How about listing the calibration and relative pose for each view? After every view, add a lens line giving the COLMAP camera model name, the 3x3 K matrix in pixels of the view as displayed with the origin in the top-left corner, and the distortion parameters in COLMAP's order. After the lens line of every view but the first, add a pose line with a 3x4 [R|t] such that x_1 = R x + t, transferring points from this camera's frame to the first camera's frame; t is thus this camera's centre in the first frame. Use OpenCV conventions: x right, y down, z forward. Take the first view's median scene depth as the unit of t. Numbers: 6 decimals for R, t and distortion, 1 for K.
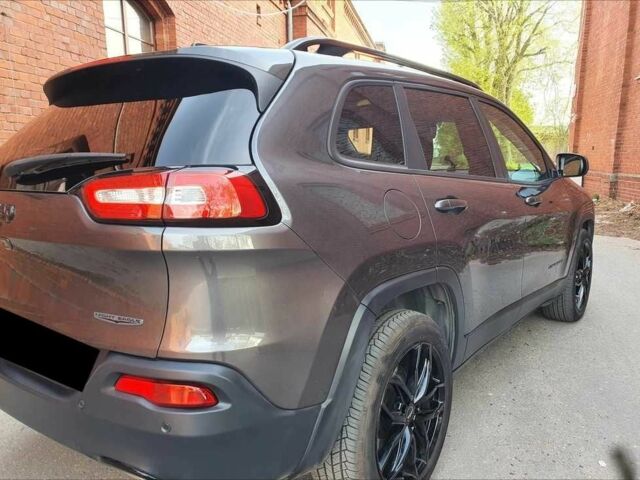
lens RADIAL K [[490.9, 0, 320.0], [0, 490.9, 240.0], [0, 0, 1]] dist [-0.001445, -0.003296]
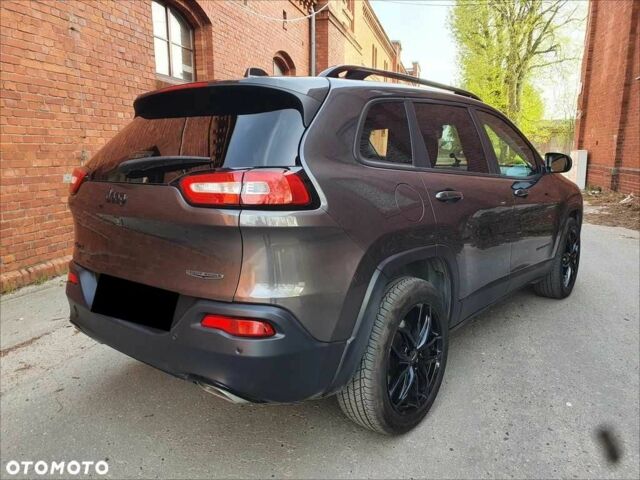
lens RADIAL K [[490.9, 0, 320.0], [0, 490.9, 240.0], [0, 0, 1]] dist [-0.001445, -0.003296]
pose [[0.999520, 0.010844, -0.029006, -0.021200], [-0.010229, 0.999721, 0.021294, 0.014762], [0.029229, -0.020987, 0.999352, -0.214599]]
